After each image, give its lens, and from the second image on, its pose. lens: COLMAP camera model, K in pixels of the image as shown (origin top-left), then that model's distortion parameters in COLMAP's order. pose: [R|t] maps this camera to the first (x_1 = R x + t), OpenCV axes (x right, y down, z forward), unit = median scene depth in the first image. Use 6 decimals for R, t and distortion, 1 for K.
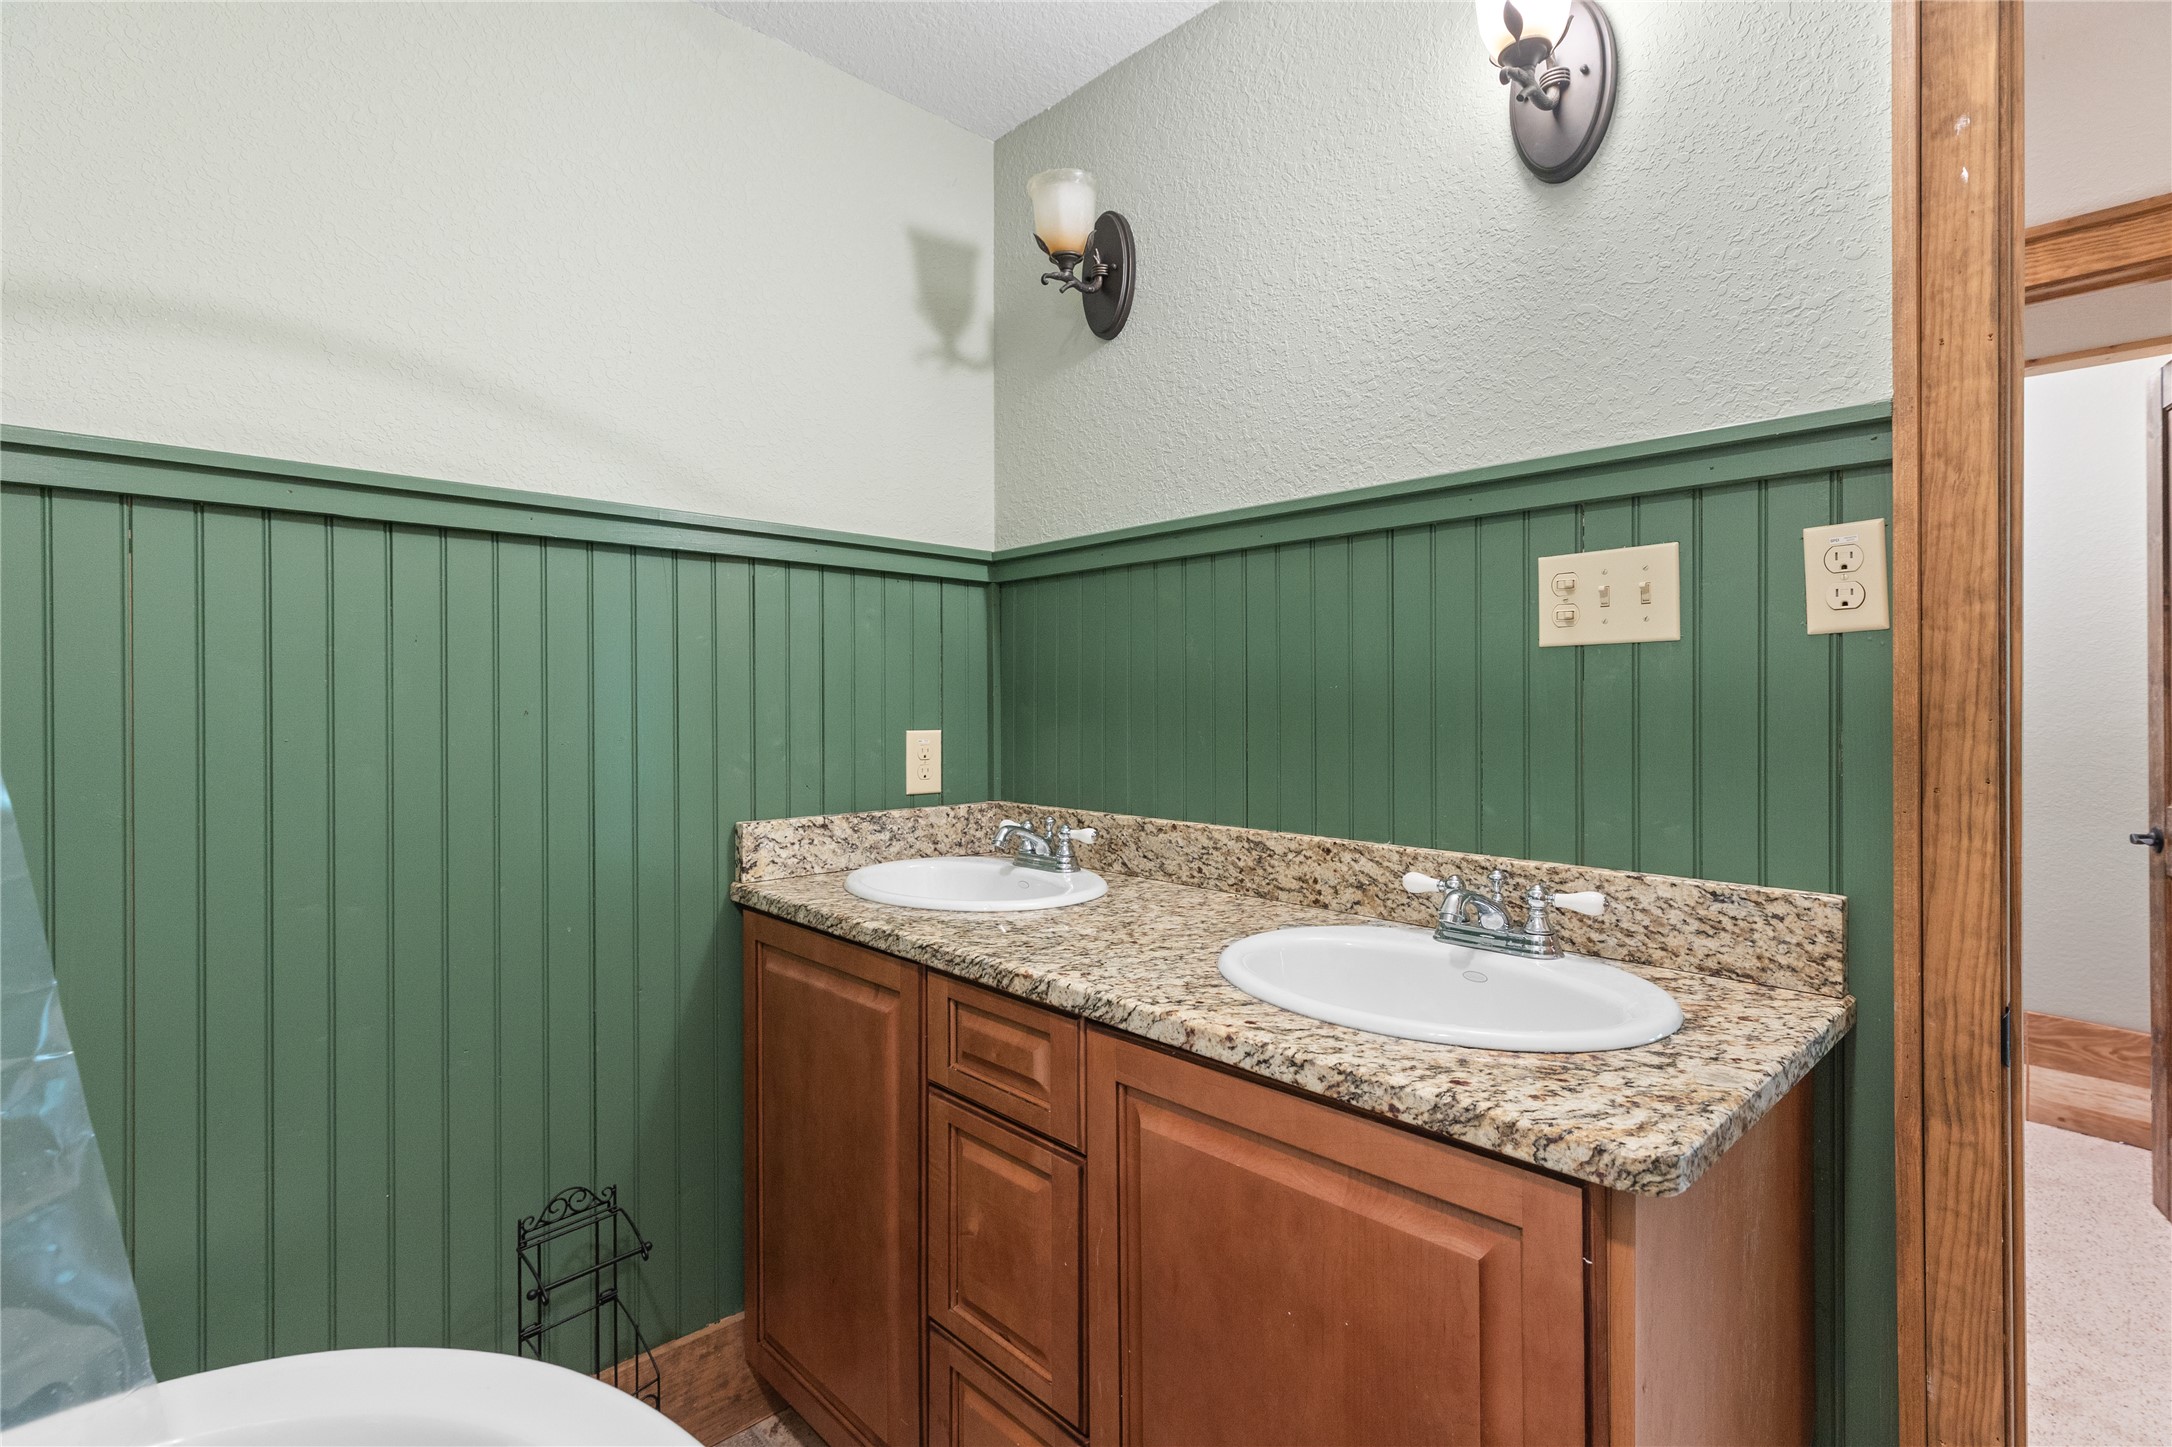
lens RADIAL K [[975.7, 0, 1082.2], [0, 975.7, 707.9], [0, 0, 1]] dist [0.001754, 0.000081]
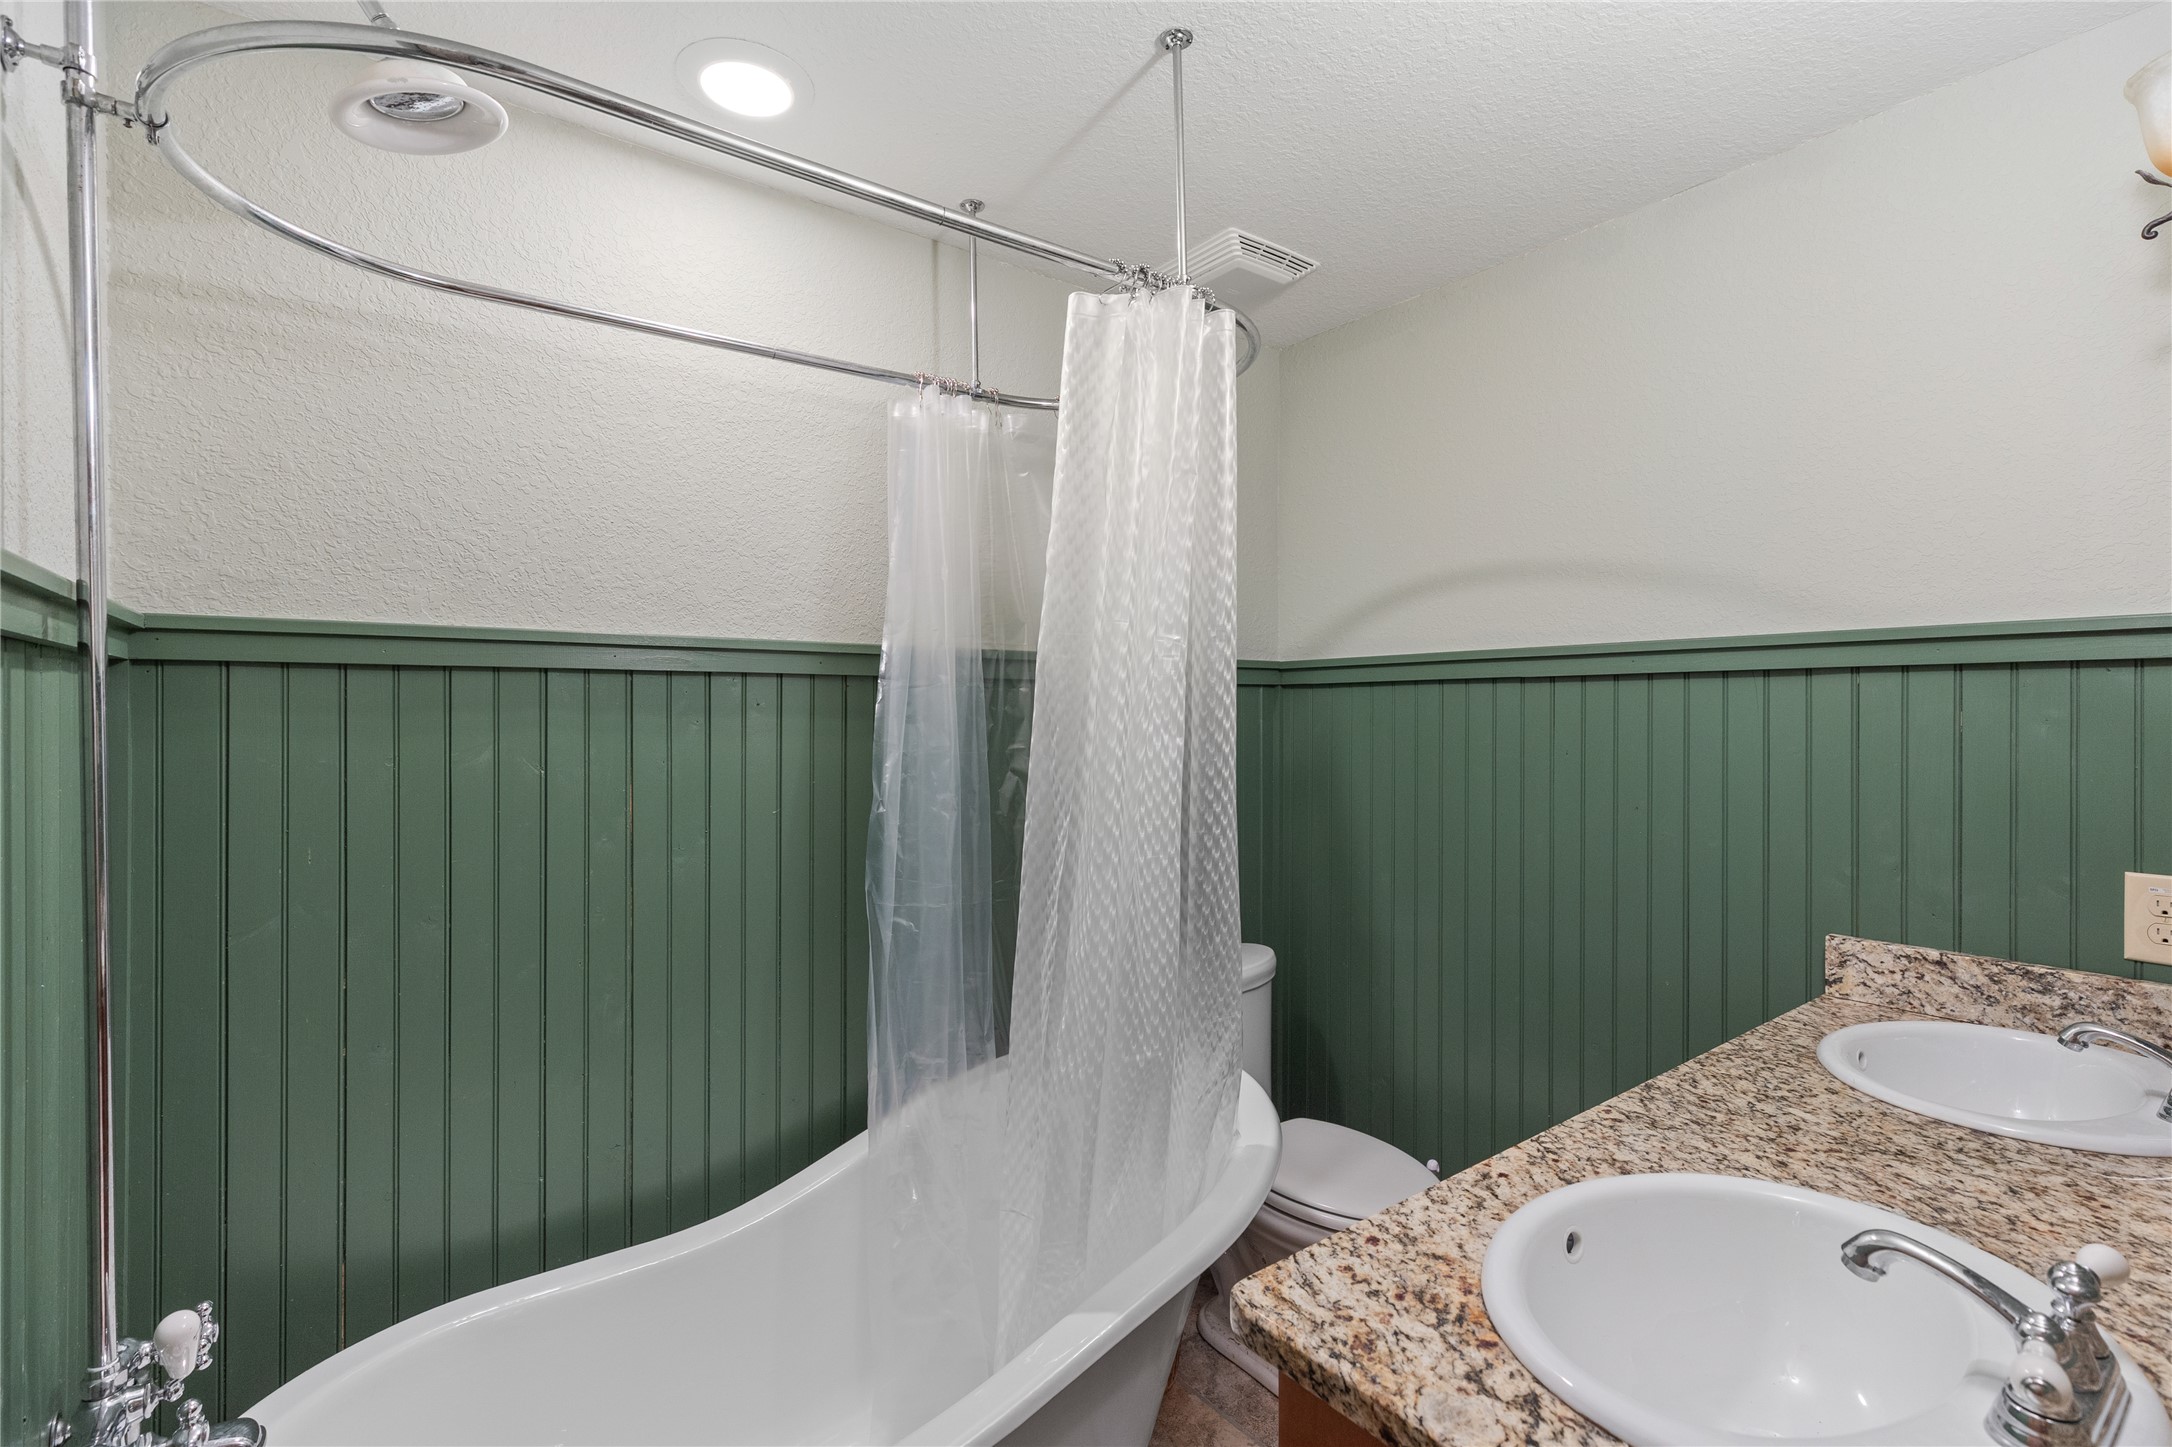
lens RADIAL K [[975.7, 0, 1082.2], [0, 975.7, 707.9], [0, 0, 1]] dist [0.001754, 0.000081]
pose [[-0.084930, -0.018146, -0.996222, 1.287049], [-0.013316, 0.999766, -0.017076, -0.149014], [0.996298, 0.011816, -0.085152, 0.669667]]
